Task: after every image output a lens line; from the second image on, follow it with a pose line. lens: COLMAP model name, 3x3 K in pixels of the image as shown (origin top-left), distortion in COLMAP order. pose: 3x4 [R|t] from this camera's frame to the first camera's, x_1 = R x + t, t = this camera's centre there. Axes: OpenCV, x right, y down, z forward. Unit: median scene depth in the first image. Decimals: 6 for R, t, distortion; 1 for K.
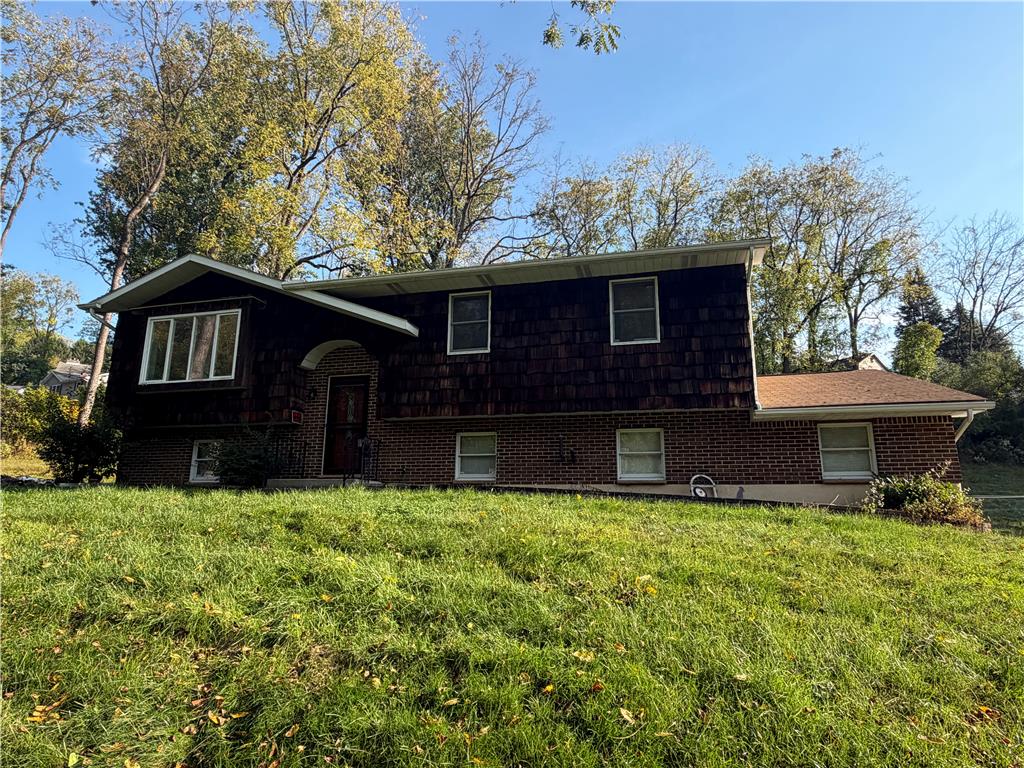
lens RADIAL K [[585.0, 0, 511.3], [0, 585.0, 389.2], [0, 0, 1]] dist [-0.002612, -0.000363]
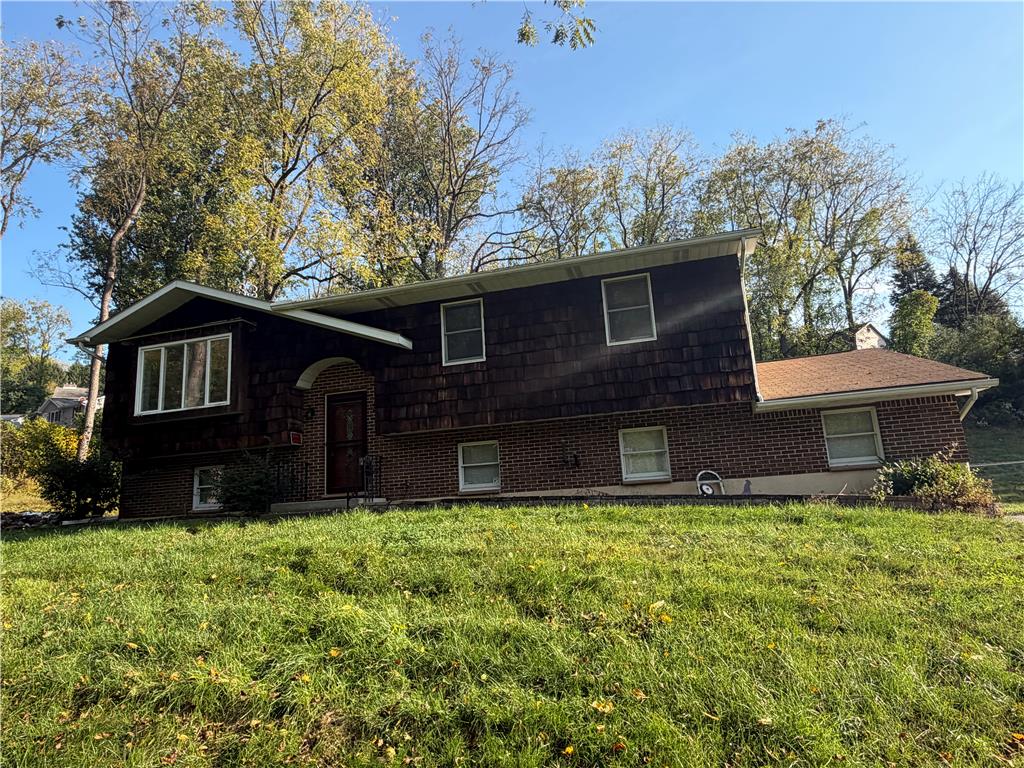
lens RADIAL K [[585.0, 0, 511.5], [0, 585.0, 390.1], [0, 0, 1]] dist [-0.002612, -0.000363]
pose [[0.997569, -0.069671, 0.001307, 0.002370], [0.069644, 0.997459, 0.015010, -0.025347], [-0.002349, -0.014883, 0.999886, 0.010311]]
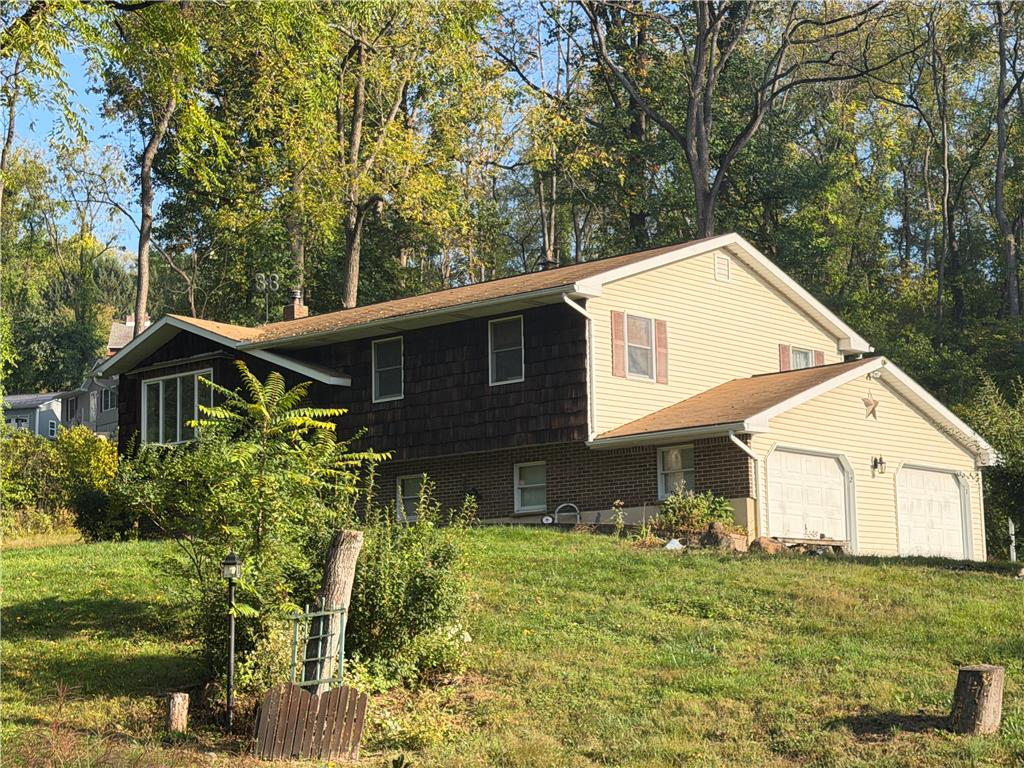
lens RADIAL K [[1949.8, 0, 529.3], [0, 1949.8, 430.2], [0, 0, 1]] dist [0.132850, 0.000000]
pose [[0.889920, -0.078945, -0.449233, 1.704752], [0.118382, 0.991133, 0.060336, -0.188485], [0.440486, -0.106875, 0.891375, -1.980776]]
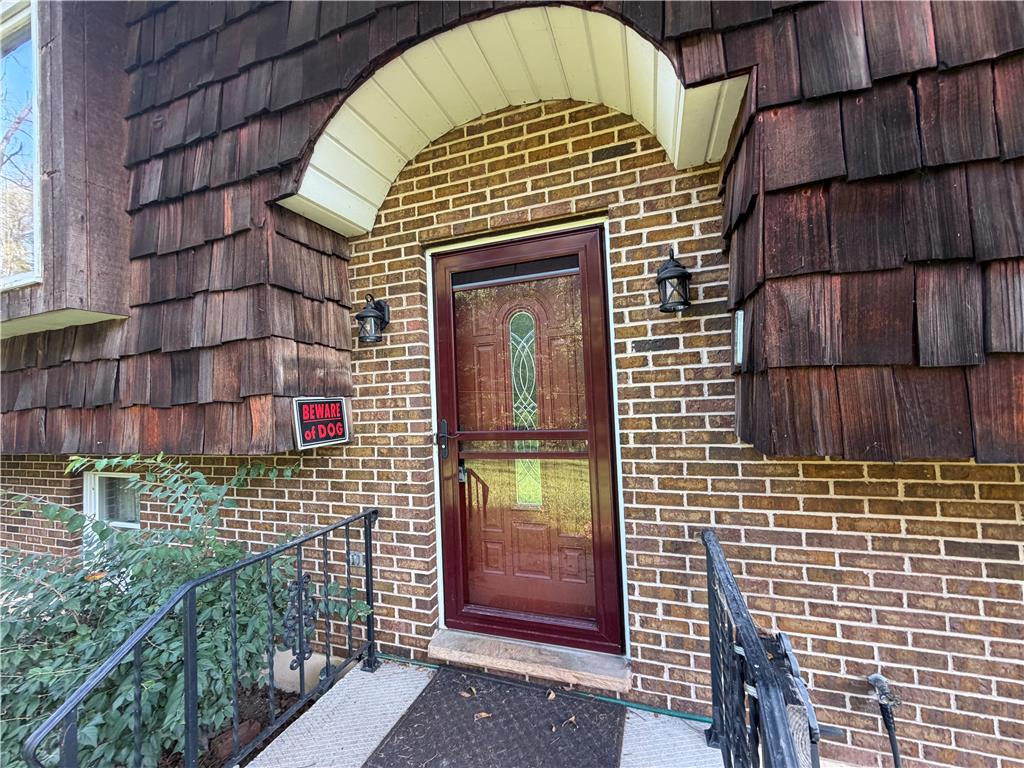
lens RADIAL K [[408.9, 0, 511.9], [0, 408.9, 385.6], [0, 0, 1]] dist [0.001618, -0.000479]
pose [[0.994737, -0.048049, -0.090497, -0.291386], [0.062530, 0.984362, 0.164684, 0.009892], [0.081169, -0.169476, 0.982186, 0.909867]]
